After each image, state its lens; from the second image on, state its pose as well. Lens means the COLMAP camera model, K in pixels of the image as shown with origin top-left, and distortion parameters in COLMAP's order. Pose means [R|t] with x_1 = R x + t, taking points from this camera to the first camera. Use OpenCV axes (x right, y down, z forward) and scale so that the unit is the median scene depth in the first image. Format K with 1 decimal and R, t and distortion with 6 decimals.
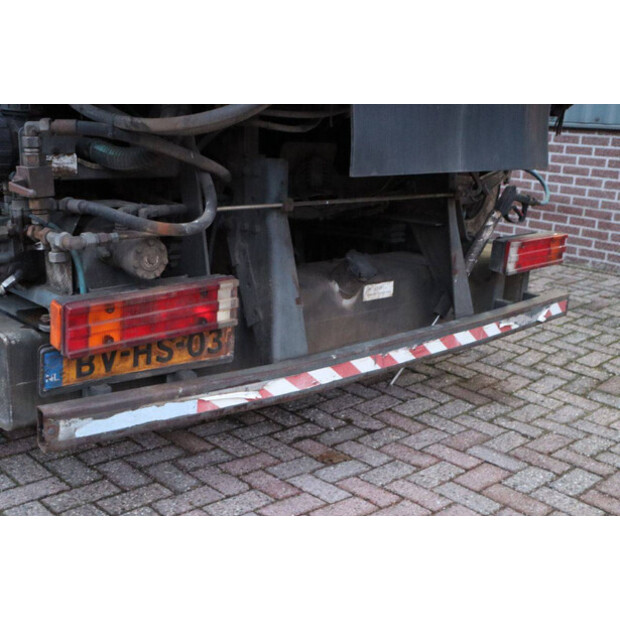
lens RADIAL K [[758.8, 0, 310.0], [0, 758.8, 310.0], [0, 0, 1]] dist [0.007991, 0.008862]
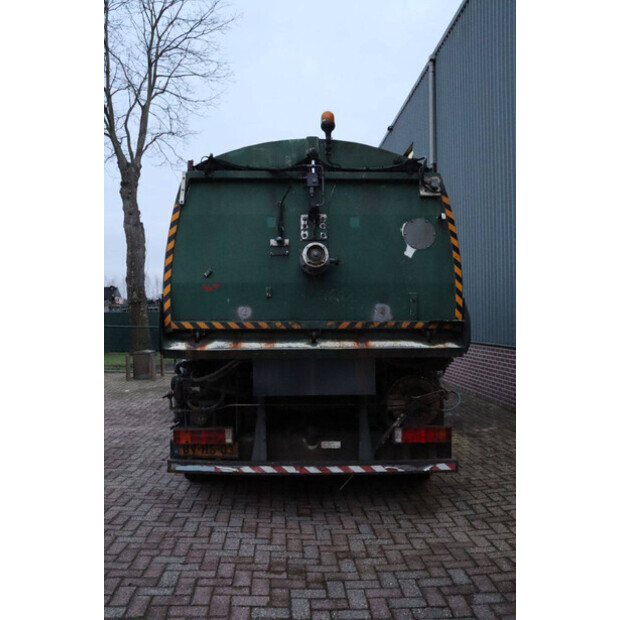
lens RADIAL K [[579.1, 0, 310.0], [0, 579.1, 310.0], [0, 0, 1]] dist [-0.087176, 0.006386]
pose [[0.753960, -0.059472, -0.654223, 1.701543], [-0.133699, 0.961158, -0.241456, 0.018256], [0.643171, 0.269517, 0.716723, -0.582104]]
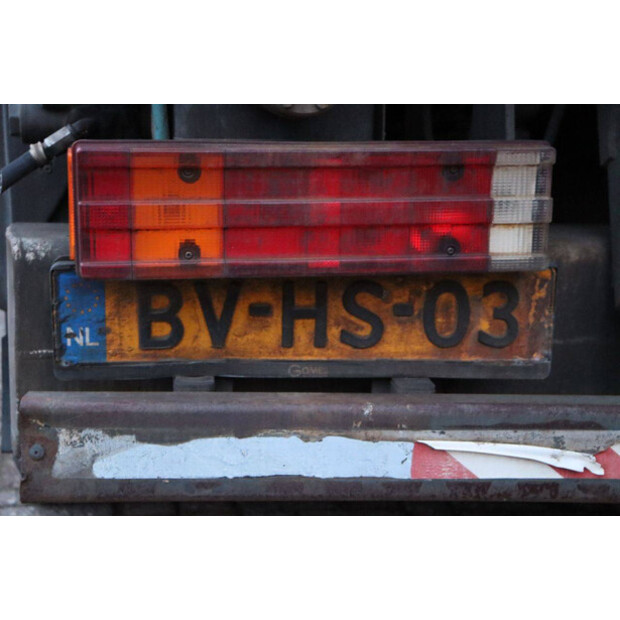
lens RADIAL K [[1149.6, 0, 310.0], [0, 1149.6, 310.0], [0, 0, 1]] dist [0.151999, 0.017978]
pose [[0.858940, 0.053646, -0.509259, 0.105352], [-0.114227, 0.989512, -0.088425, 0.109697], [0.499174, 0.134123, 0.856059, 0.458458]]
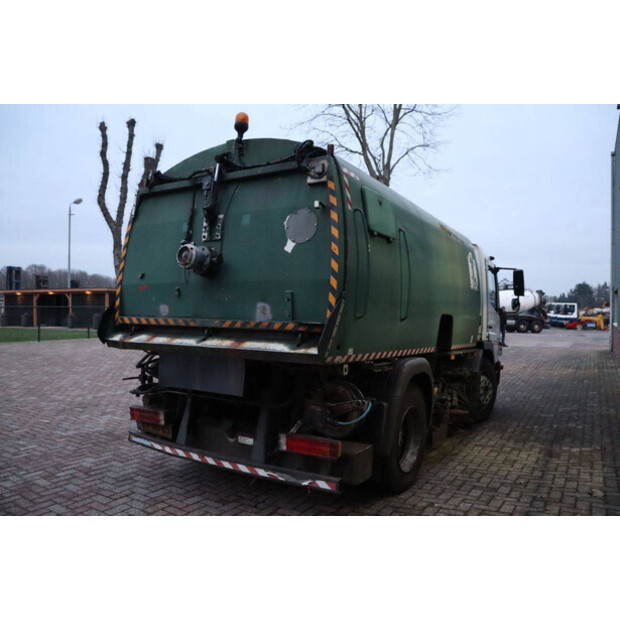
lens RADIAL K [[507.2, 0, 318.3], [0, 507.2, 311.2], [0, 0, 1]] dist [-0.163024, 0.127836]
pose [[0.277990, -0.036302, -0.959898, 2.321213], [-0.246689, 0.963073, -0.107863, -0.419273], [0.928368, 0.266781, 0.258769, 0.972636]]
